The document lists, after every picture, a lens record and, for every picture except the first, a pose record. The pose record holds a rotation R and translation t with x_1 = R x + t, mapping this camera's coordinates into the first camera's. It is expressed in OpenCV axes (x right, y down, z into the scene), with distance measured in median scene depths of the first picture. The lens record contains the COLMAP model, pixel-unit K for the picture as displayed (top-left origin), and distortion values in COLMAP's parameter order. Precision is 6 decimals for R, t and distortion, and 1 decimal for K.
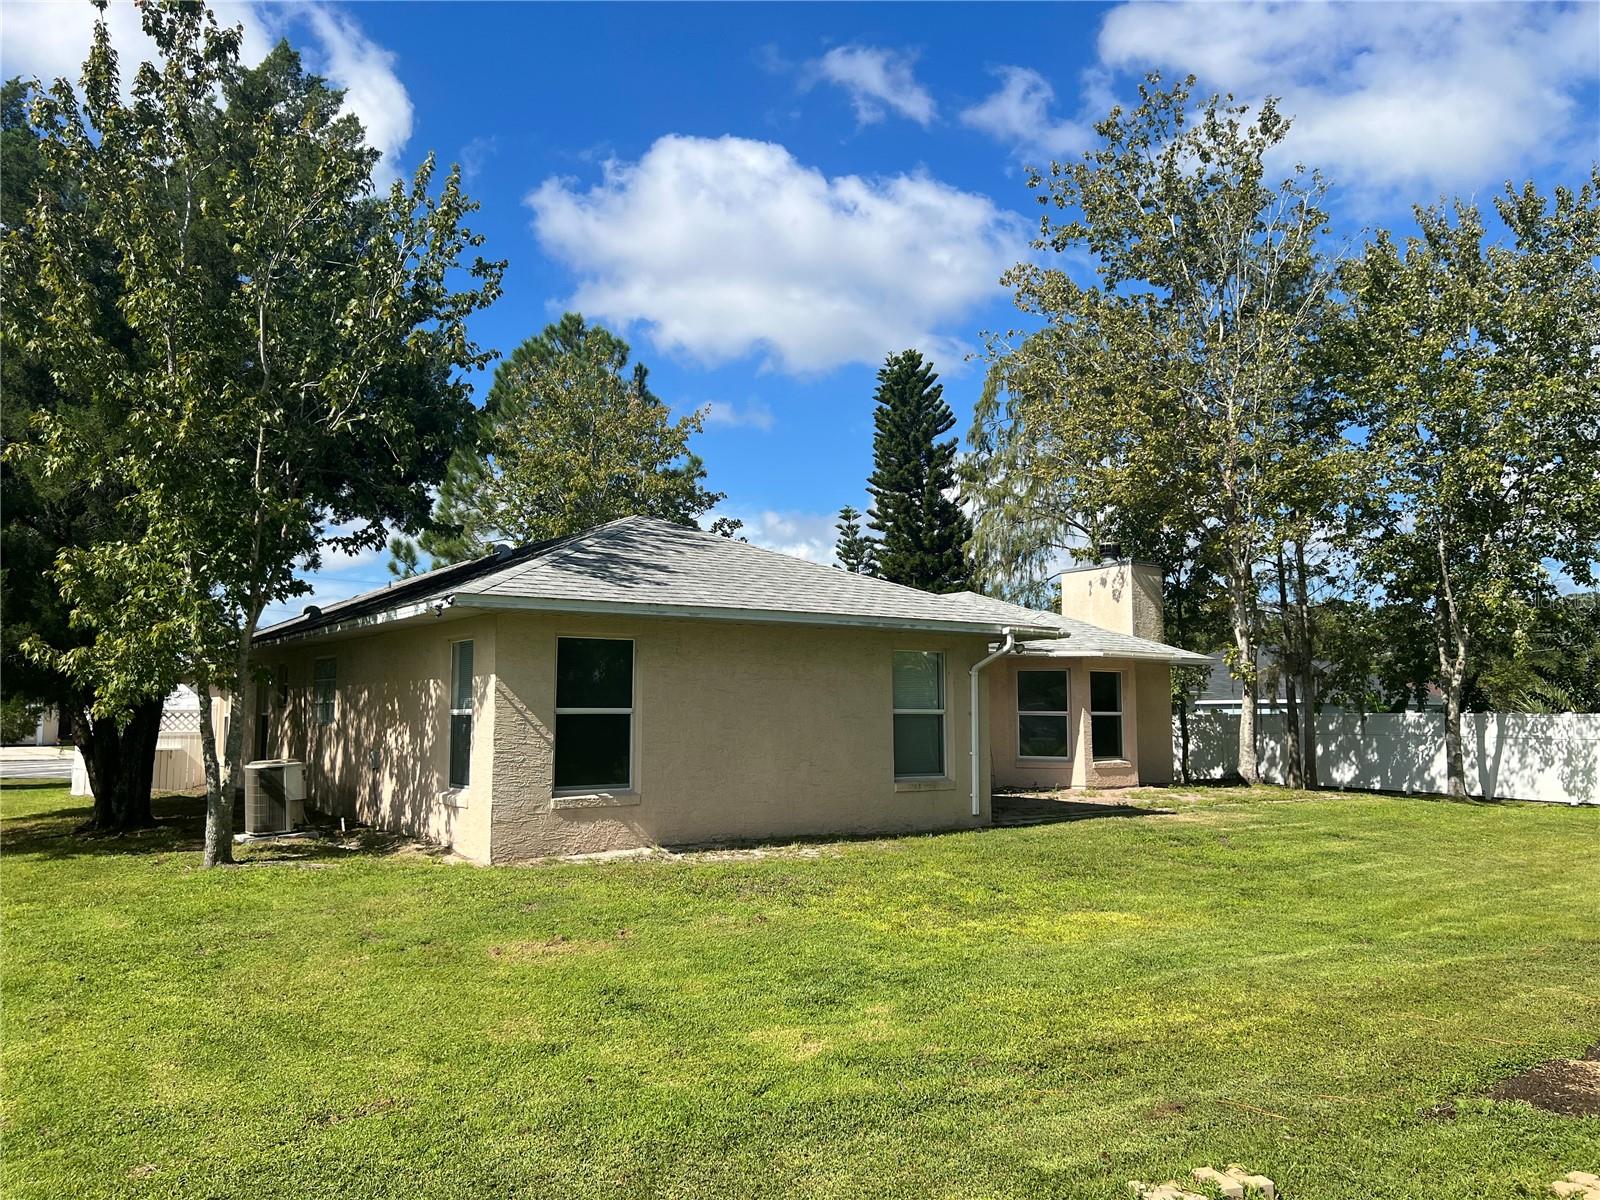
lens RADIAL K [[1192.4, 0, 800.0], [0, 1192.4, 600.0], [0, 0, 1]] dist [0.010525, 0.004573]
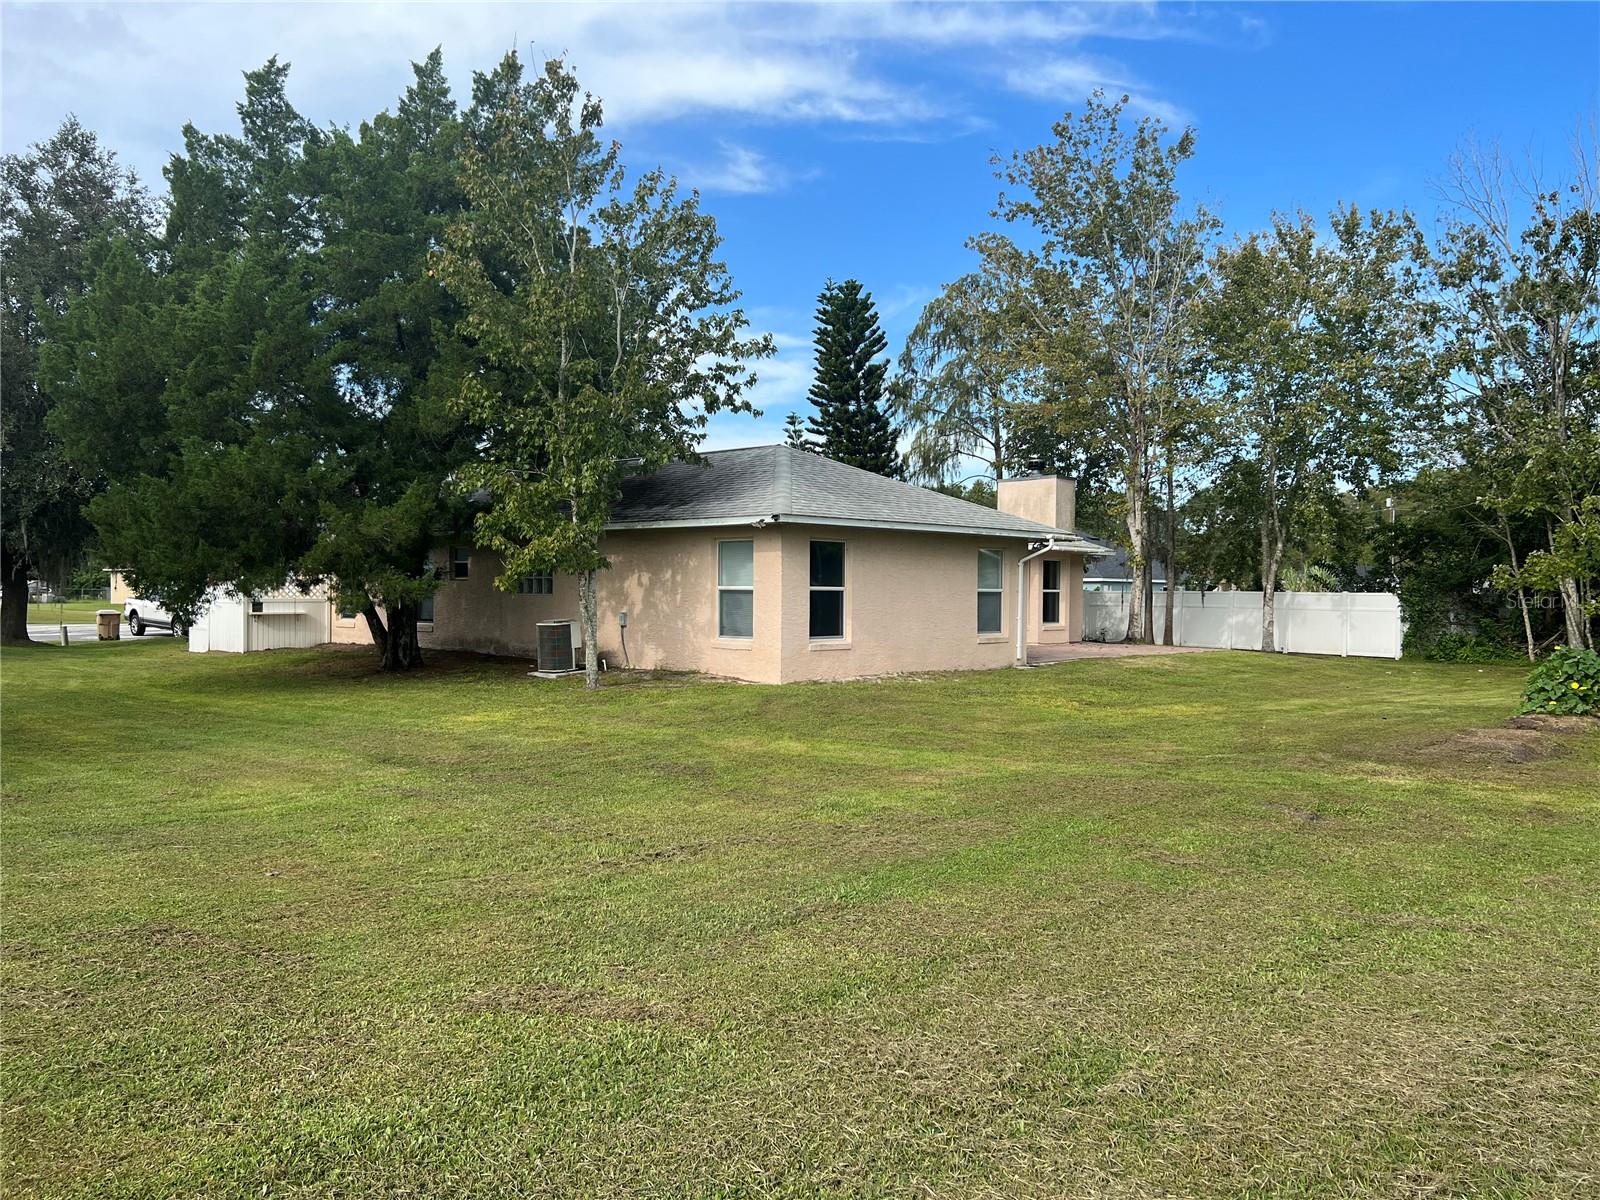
lens RADIAL K [[1202.7, 0, 802.5], [0, 1202.7, 603.7], [0, 0, 1]] dist [0.012272, 0.001848]
pose [[0.979131, 0.009526, 0.203008, -0.197117], [-0.031603, 0.993886, 0.105788, -0.017902], [-0.200759, -0.109996, 0.973446, -0.180198]]
